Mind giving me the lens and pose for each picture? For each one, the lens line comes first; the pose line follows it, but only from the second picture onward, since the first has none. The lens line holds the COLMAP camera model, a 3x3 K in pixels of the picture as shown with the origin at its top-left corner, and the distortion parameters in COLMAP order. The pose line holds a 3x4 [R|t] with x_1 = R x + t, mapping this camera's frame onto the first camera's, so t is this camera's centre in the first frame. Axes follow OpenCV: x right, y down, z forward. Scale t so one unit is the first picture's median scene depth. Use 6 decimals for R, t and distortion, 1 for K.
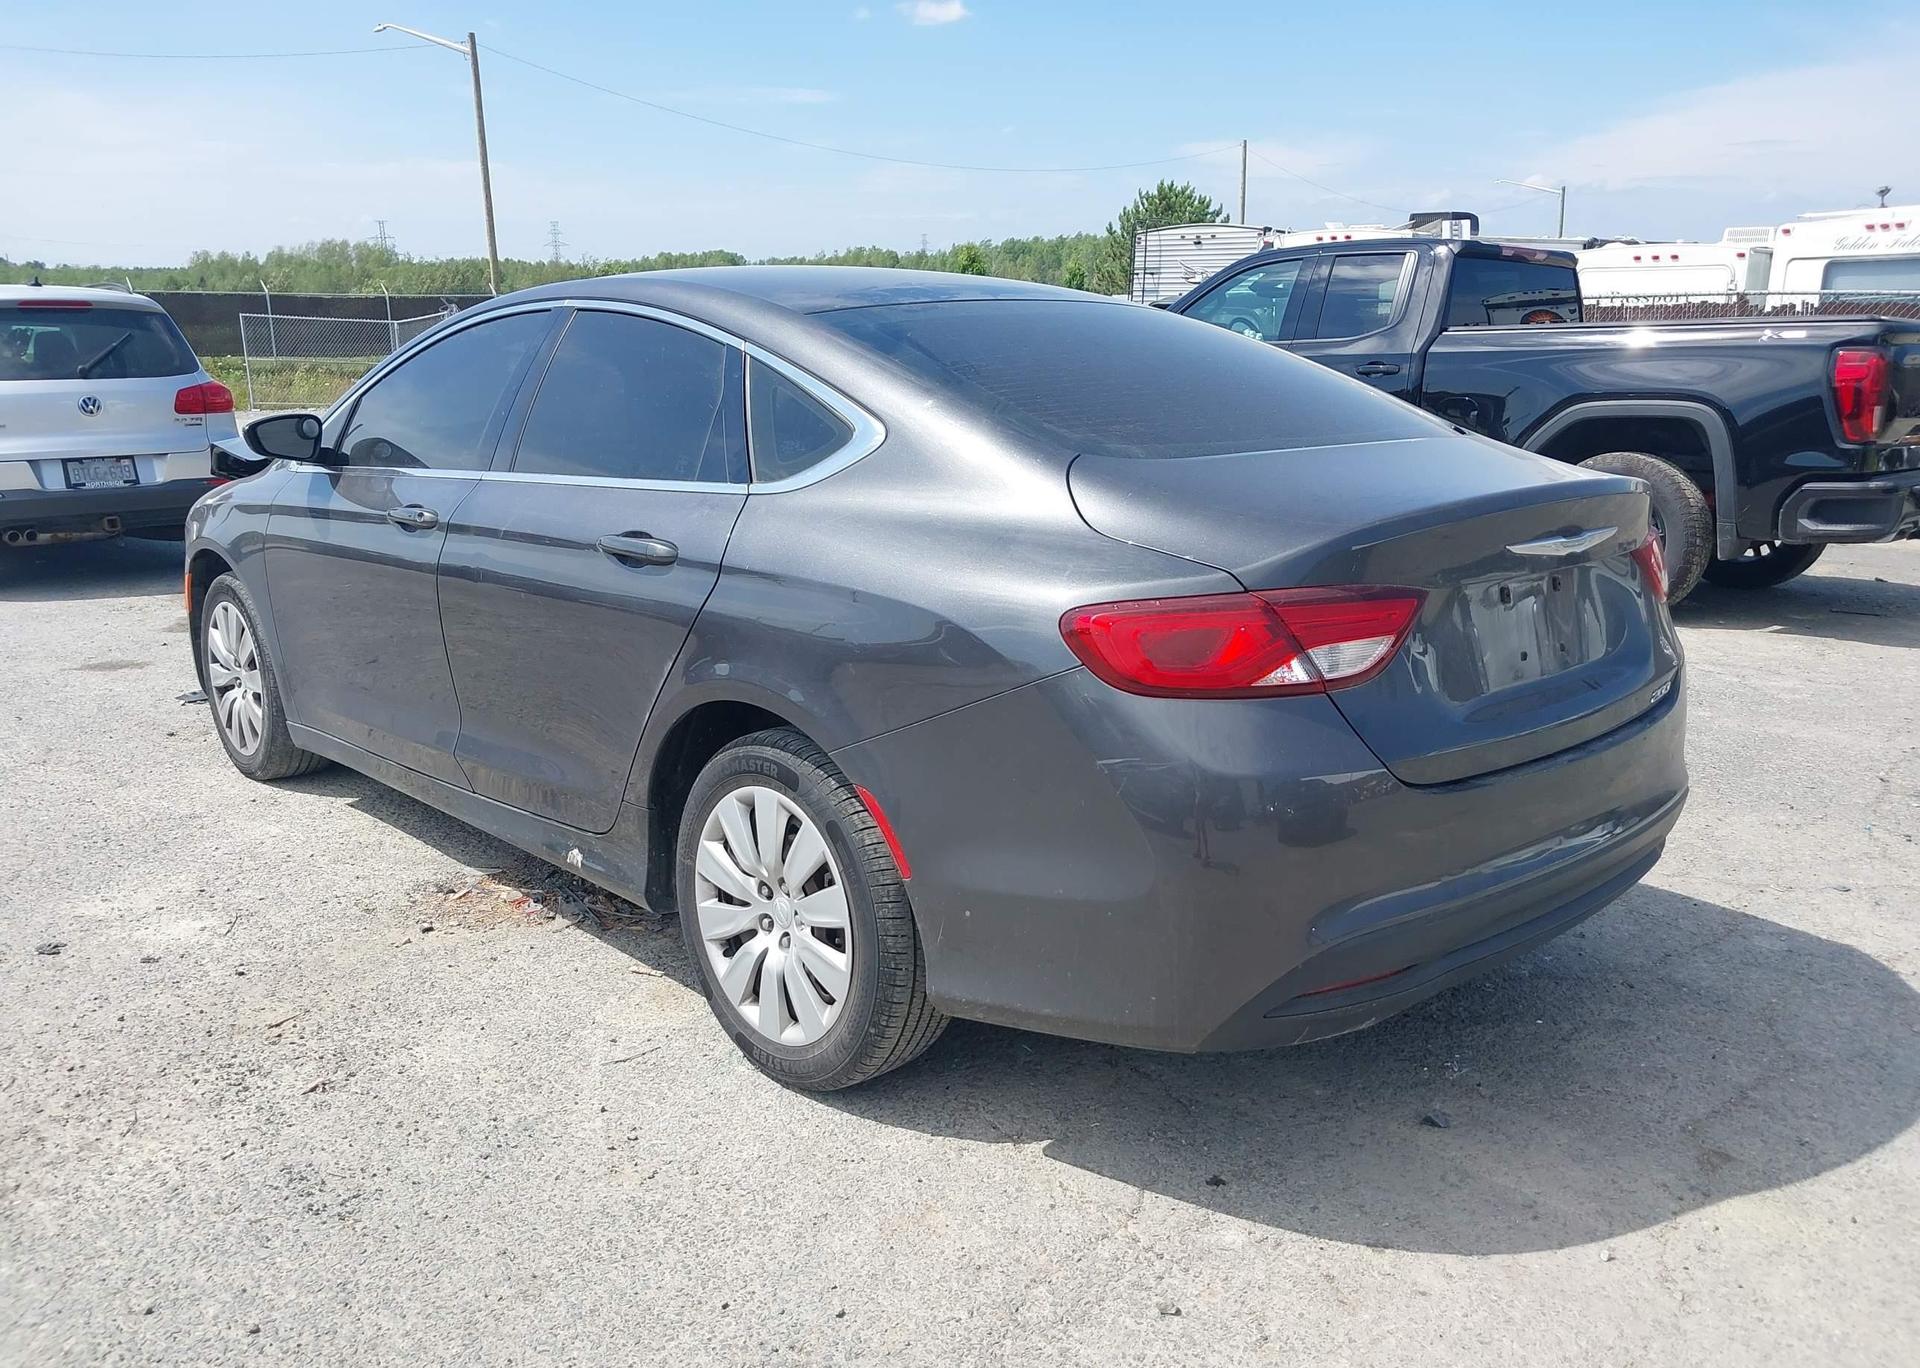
lens RADIAL K [[1527.5, 0, 966.9], [0, 1527.5, 675.4], [0, 0, 1]] dist [0.020469, -0.020720]
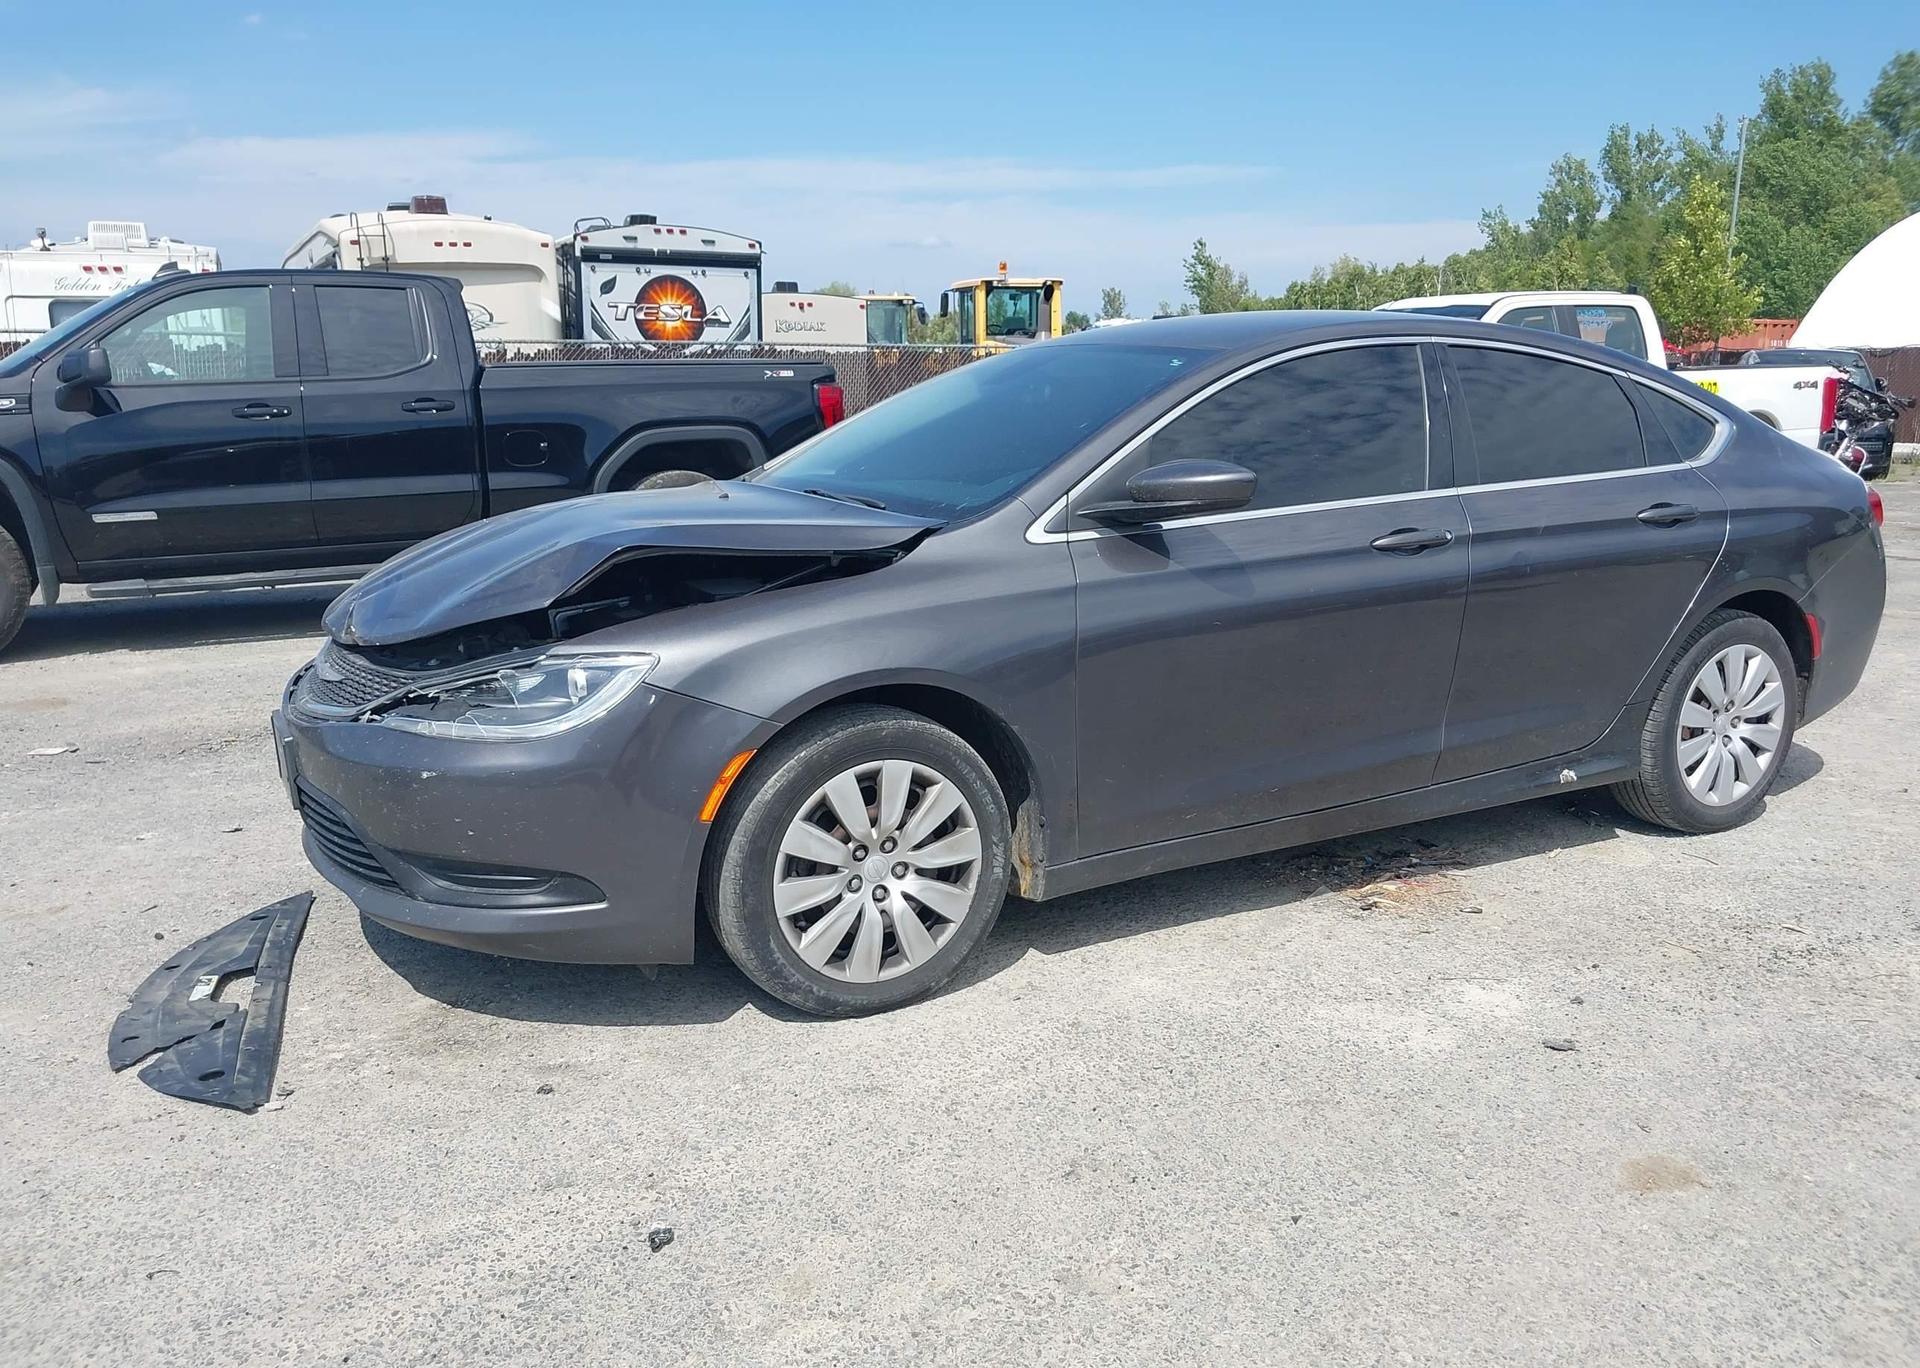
lens RADIAL K [[1527.5, 0, 956.4], [0, 1527.5, 703.3], [0, 0, 1]] dist [0.020469, -0.020720]
pose [[0.256533, -0.203075, 0.944961, -1.588451], [0.210357, 0.965973, 0.150484, -0.240367], [-0.943367, 0.160175, 0.290522, 1.104646]]
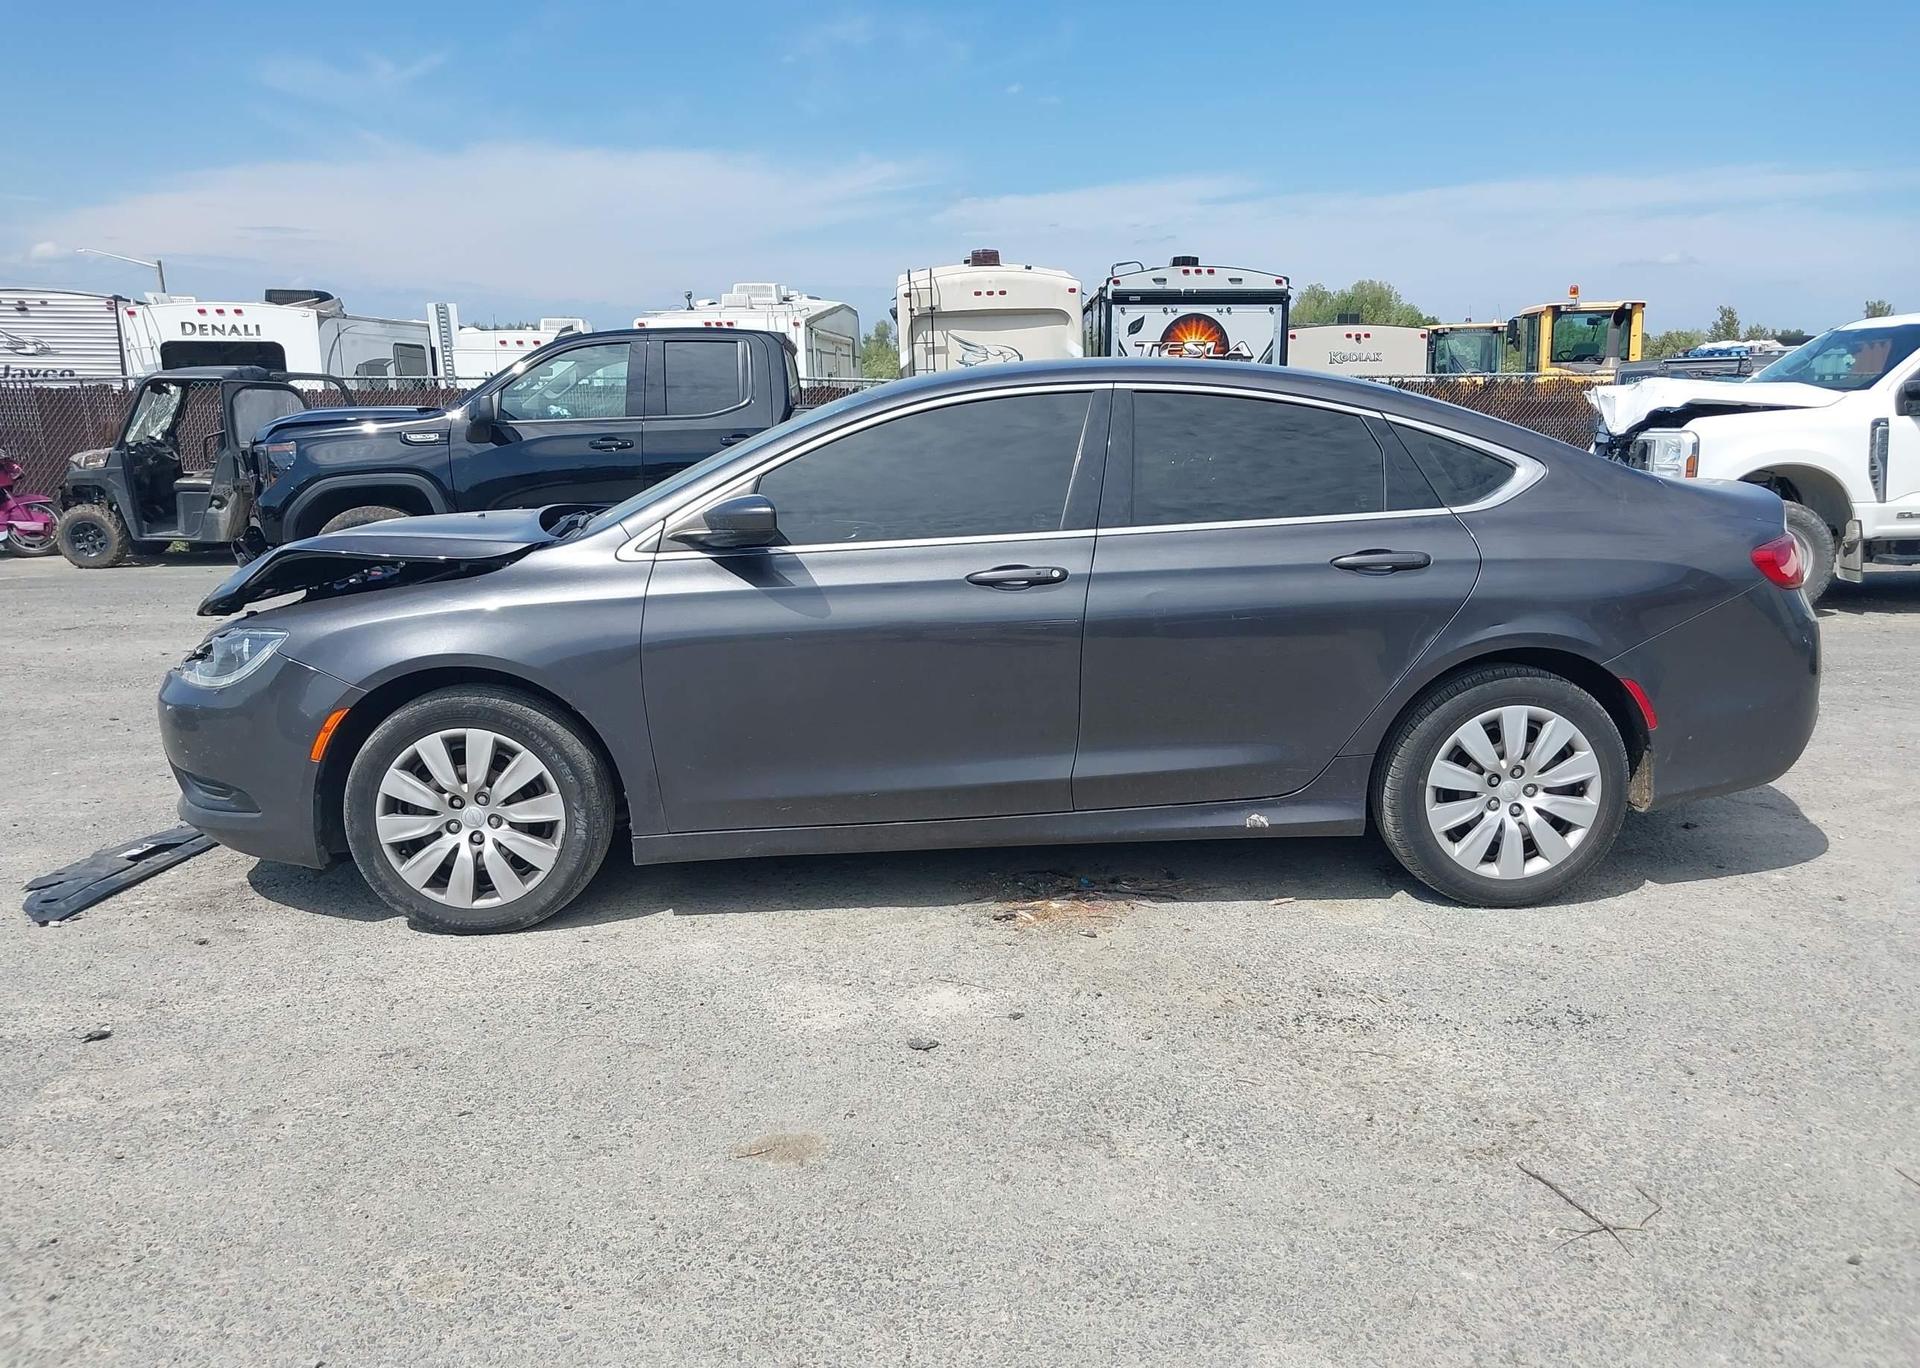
lens RADIAL K [[1527.5, 0, 963.1], [0, 1527.5, 677.7], [0, 0, 1]] dist [0.020469, -0.020720]
pose [[0.641122, -0.137208, 0.755074, -1.345963], [0.173089, 0.984389, 0.031911, -0.079322], [-0.747665, 0.110236, 0.654862, 0.347418]]
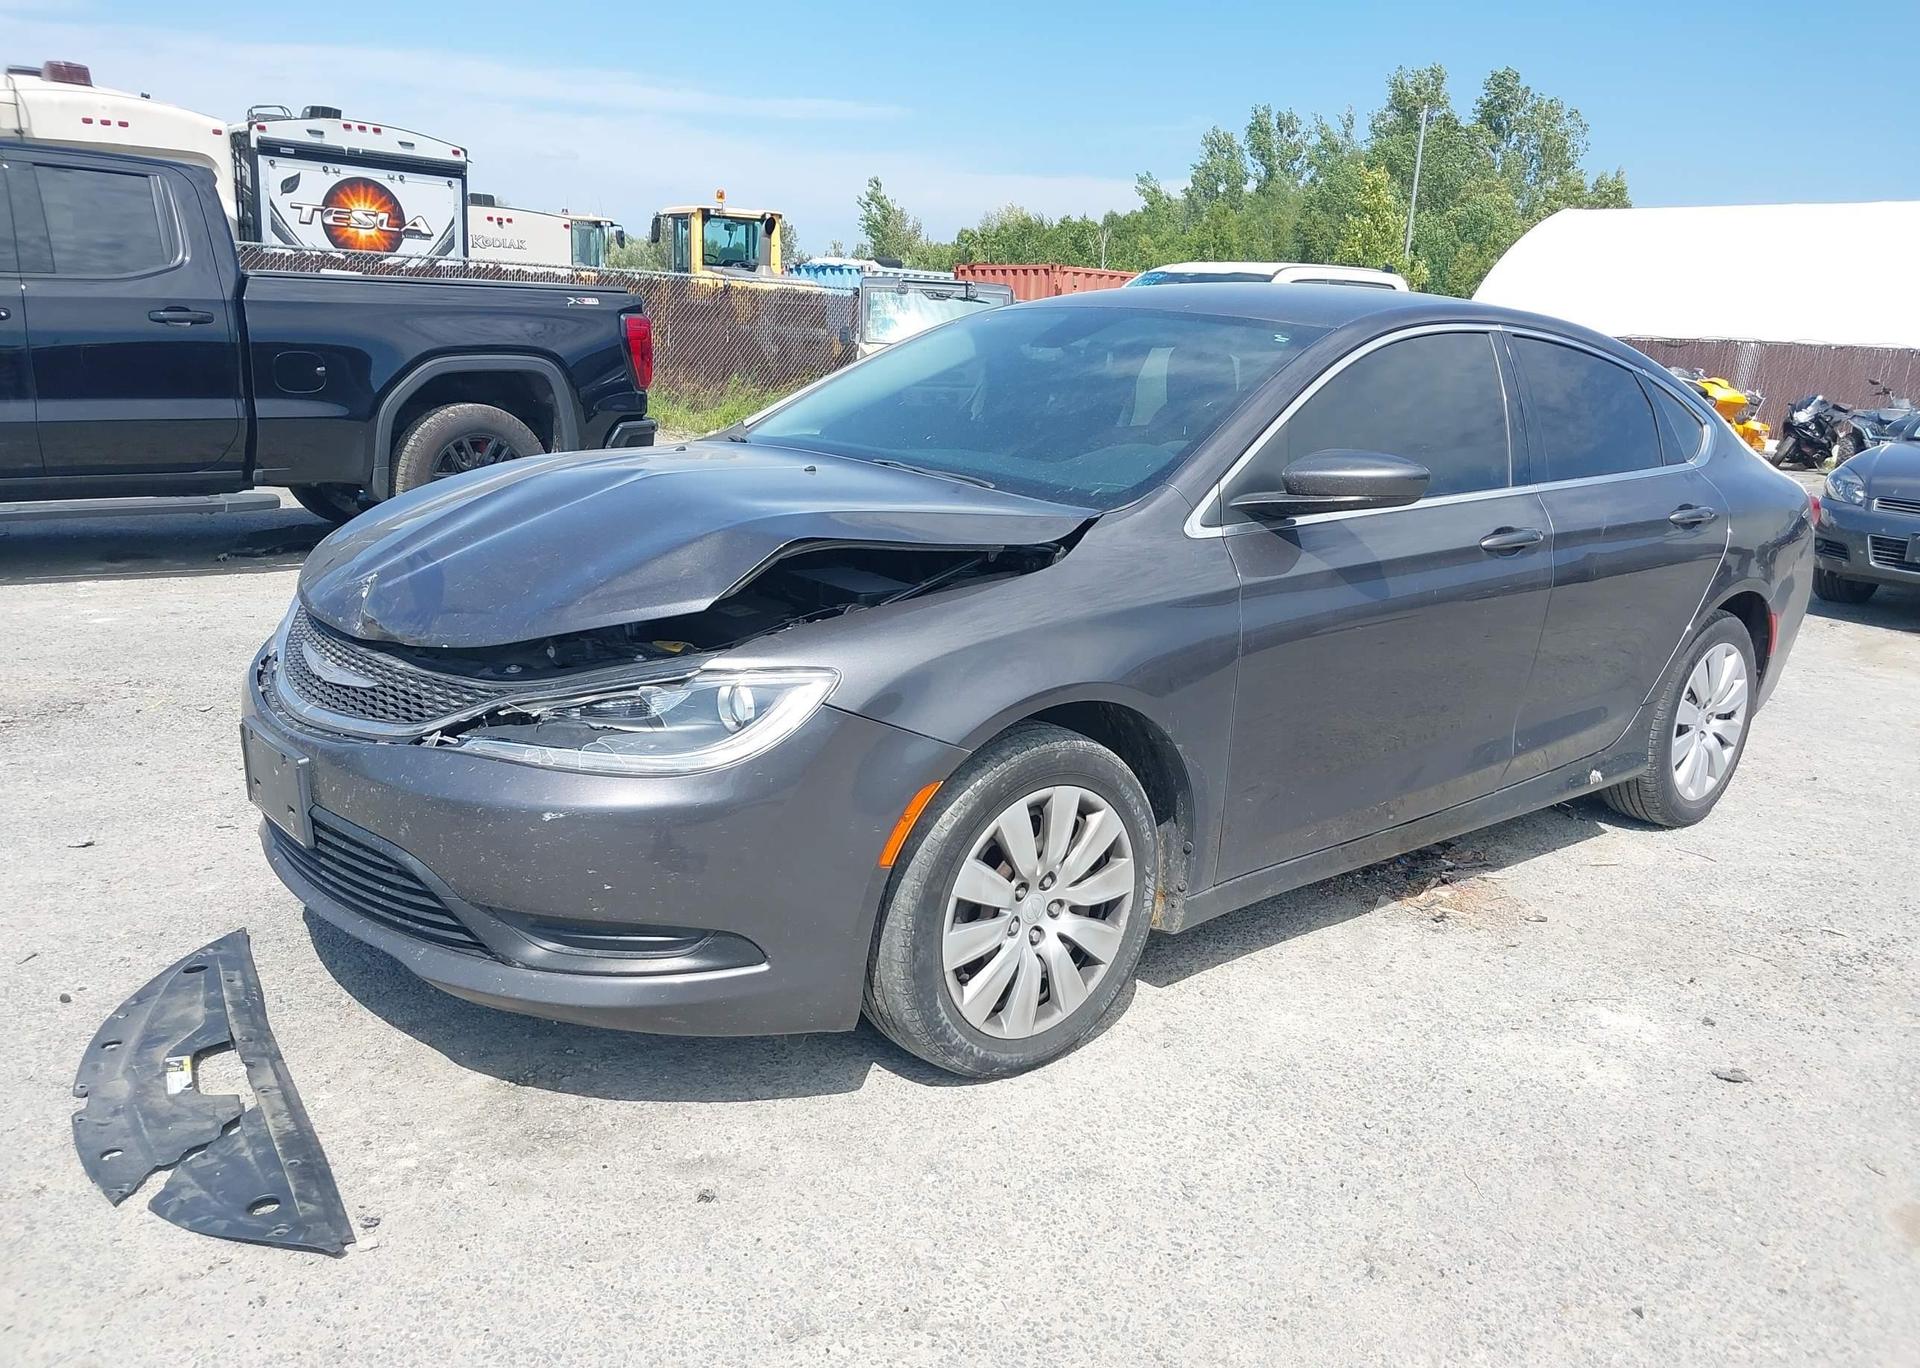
lens RADIAL K [[1527.5, 0, 958.4], [0, 1527.5, 704.4], [0, 0, 1]] dist [0.020469, -0.020720]
pose [[0.043939, -0.239479, 0.969907, -1.504062], [0.160063, 0.959990, 0.229779, -0.316625], [-0.986128, 0.145150, 0.080512, 1.415319]]
